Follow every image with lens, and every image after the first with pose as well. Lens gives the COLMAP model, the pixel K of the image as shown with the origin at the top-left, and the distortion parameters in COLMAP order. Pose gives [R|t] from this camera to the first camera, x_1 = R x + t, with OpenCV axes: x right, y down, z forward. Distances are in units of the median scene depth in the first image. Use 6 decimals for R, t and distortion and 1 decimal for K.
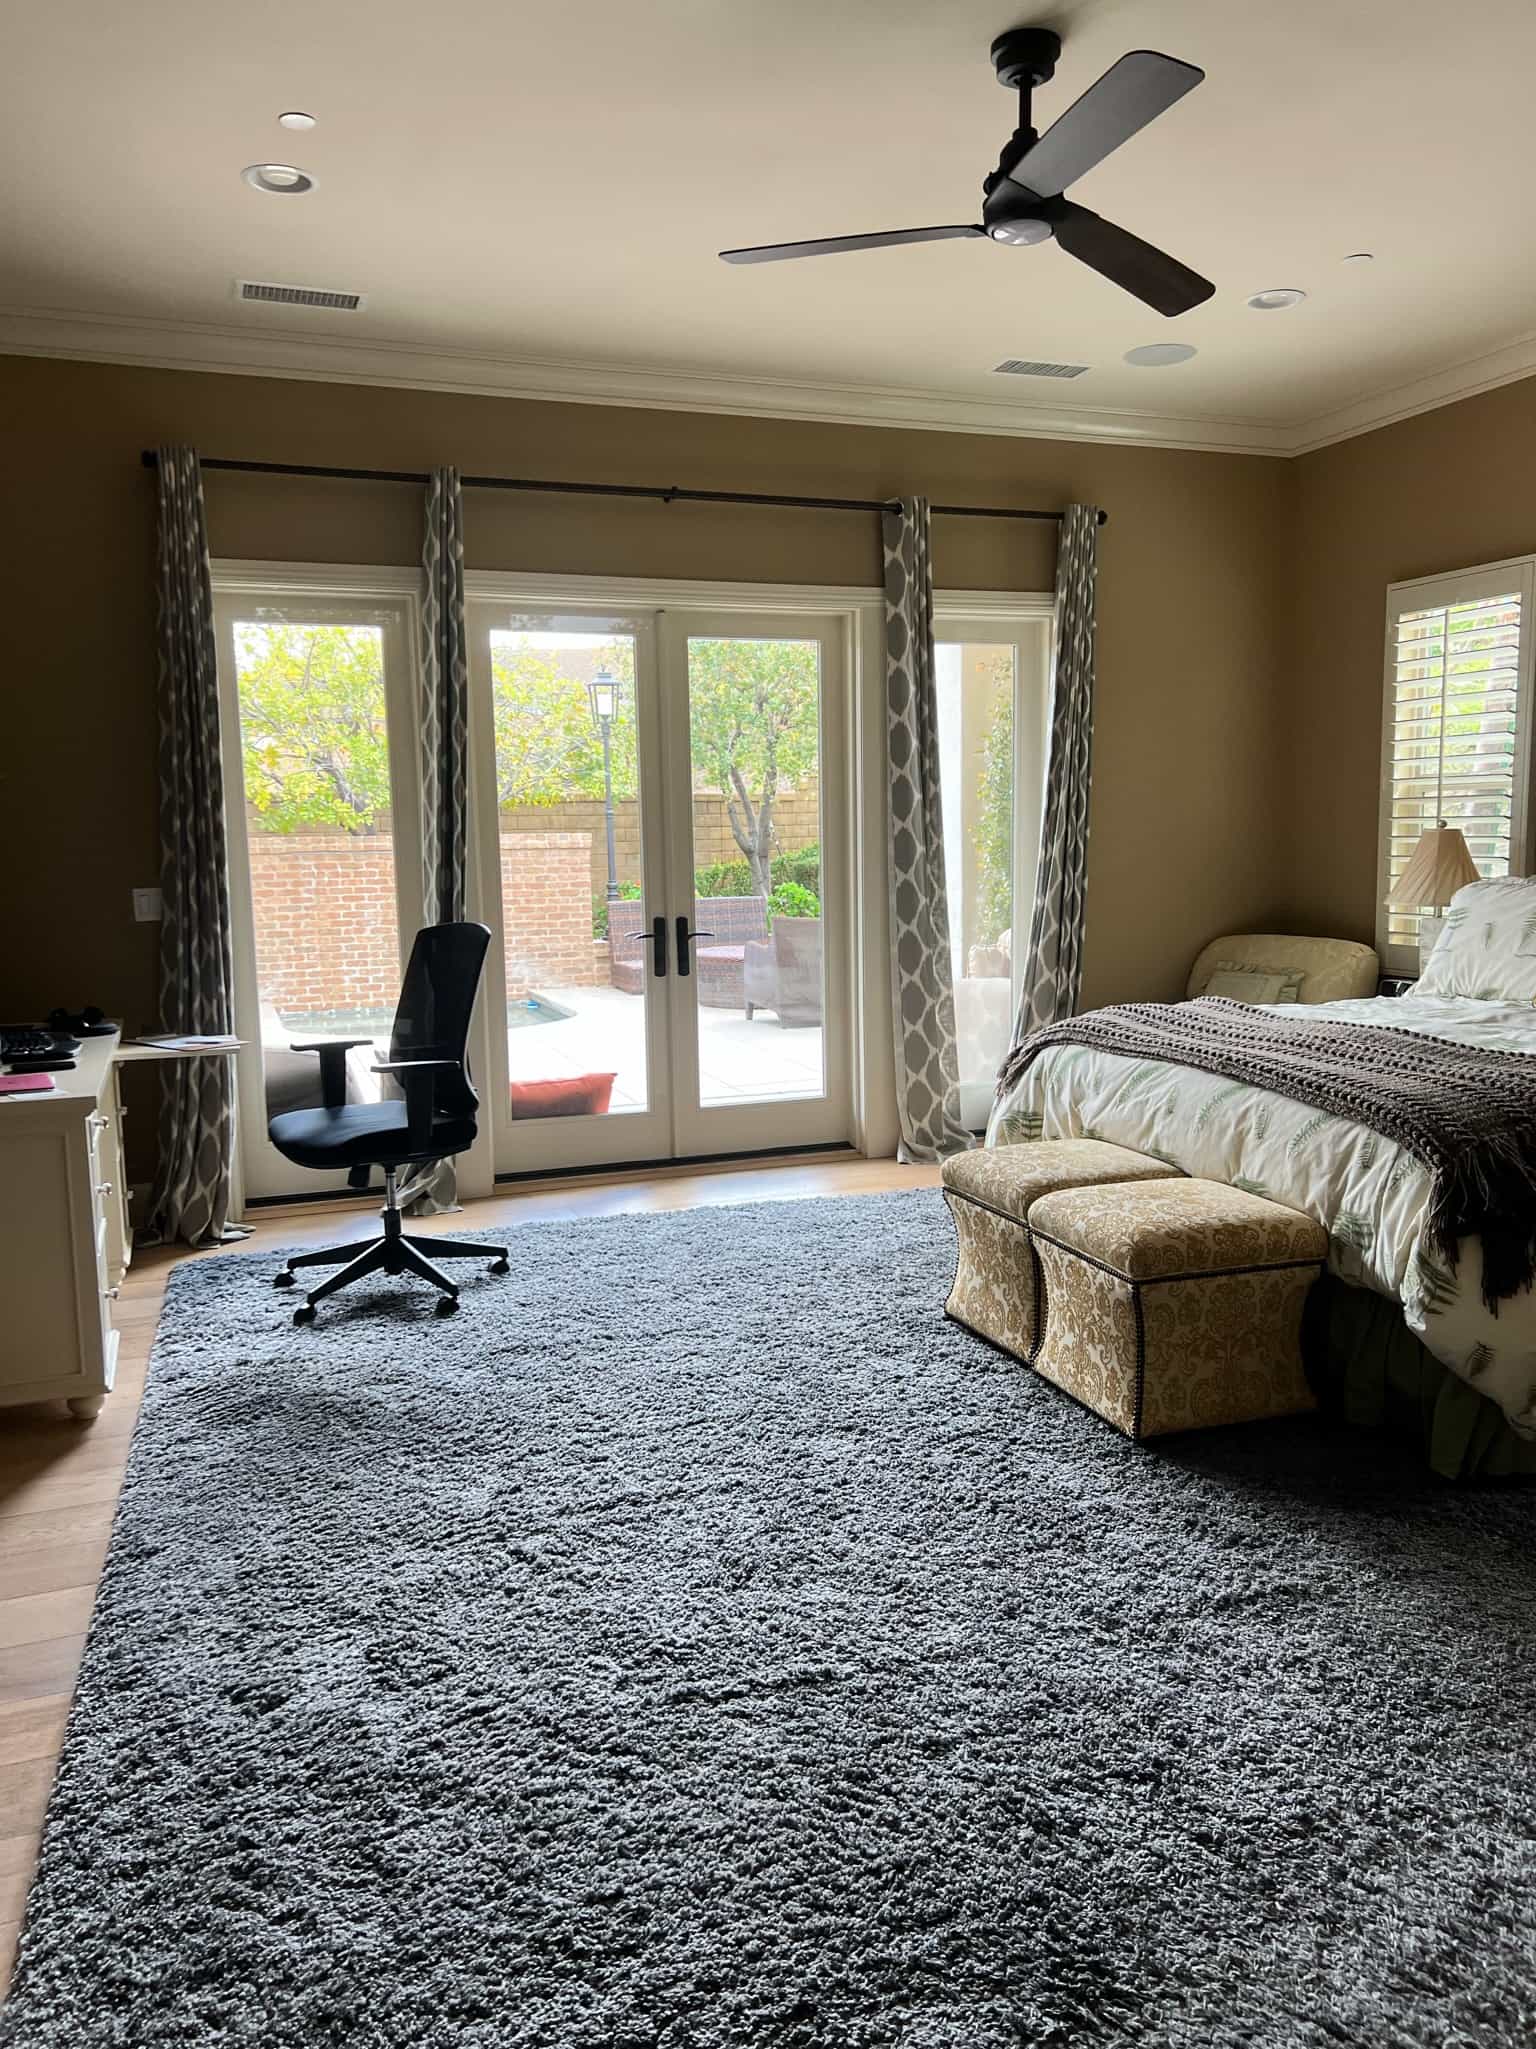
lens RADIAL K [[1541.7, 0, 775.1], [0, 1541.7, 1020.5], [0, 0, 1]] dist [0.005663, 0.001474]
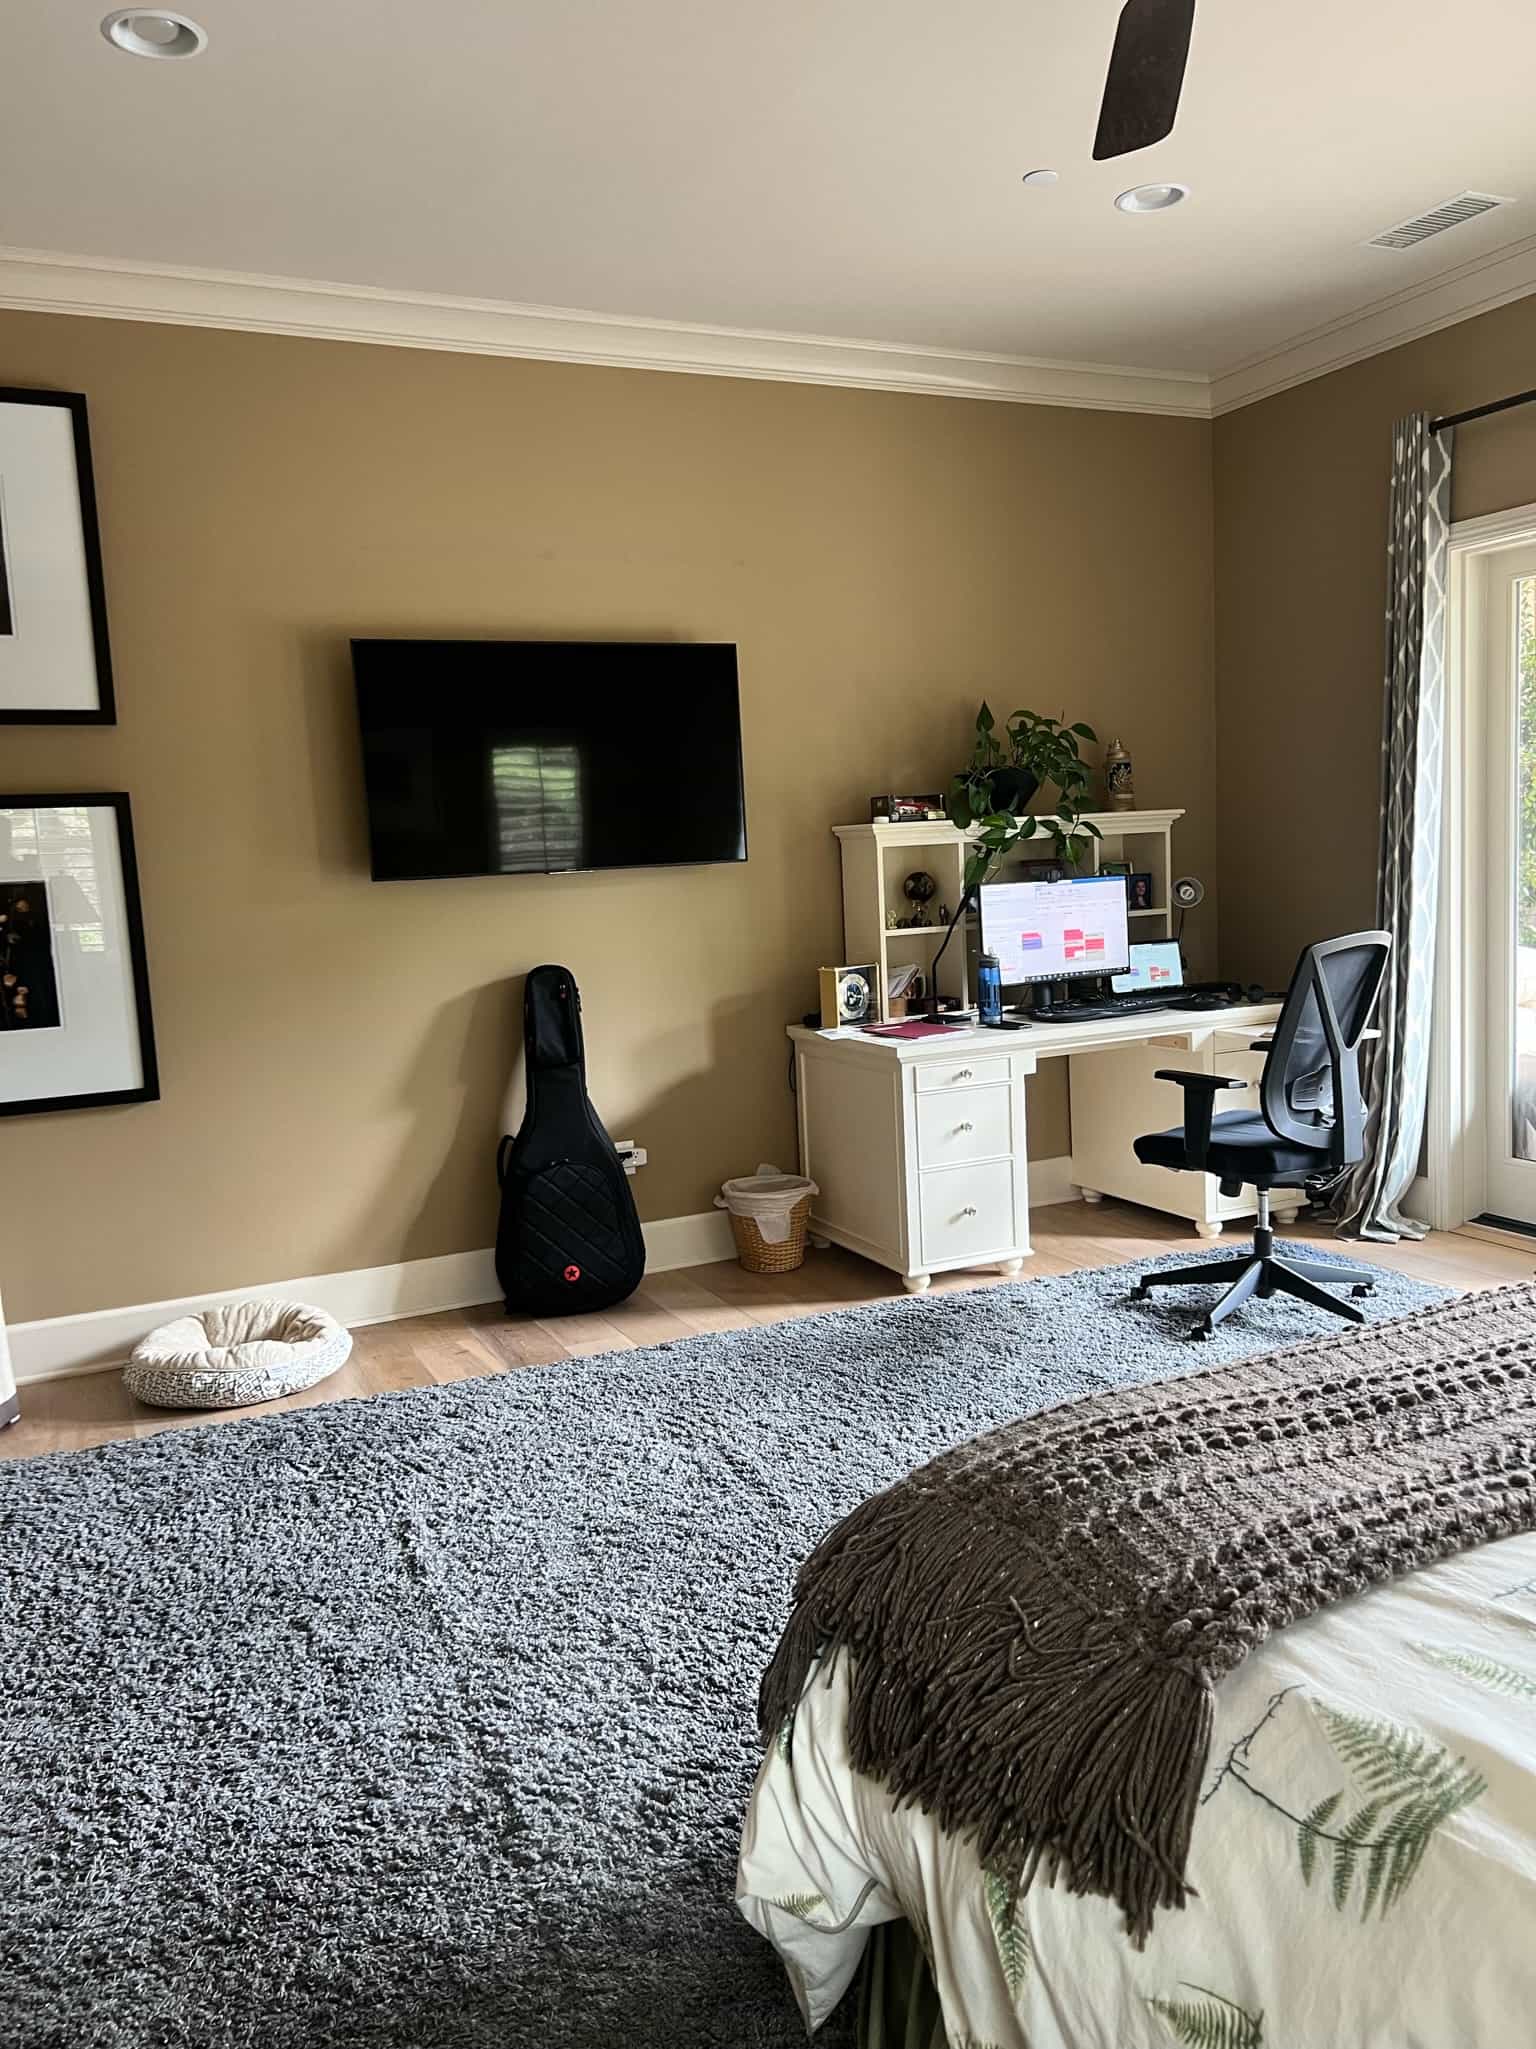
lens RADIAL K [[1541.7, 0, 775.1], [0, 1541.7, 1020.5], [0, 0, 1]] dist [0.005663, 0.001474]
pose [[0.098811, 0.133091, -0.986166, 0.815059], [-0.082558, 0.988696, 0.125160, -0.125531], [0.991676, 0.069048, 0.108682, 0.750510]]
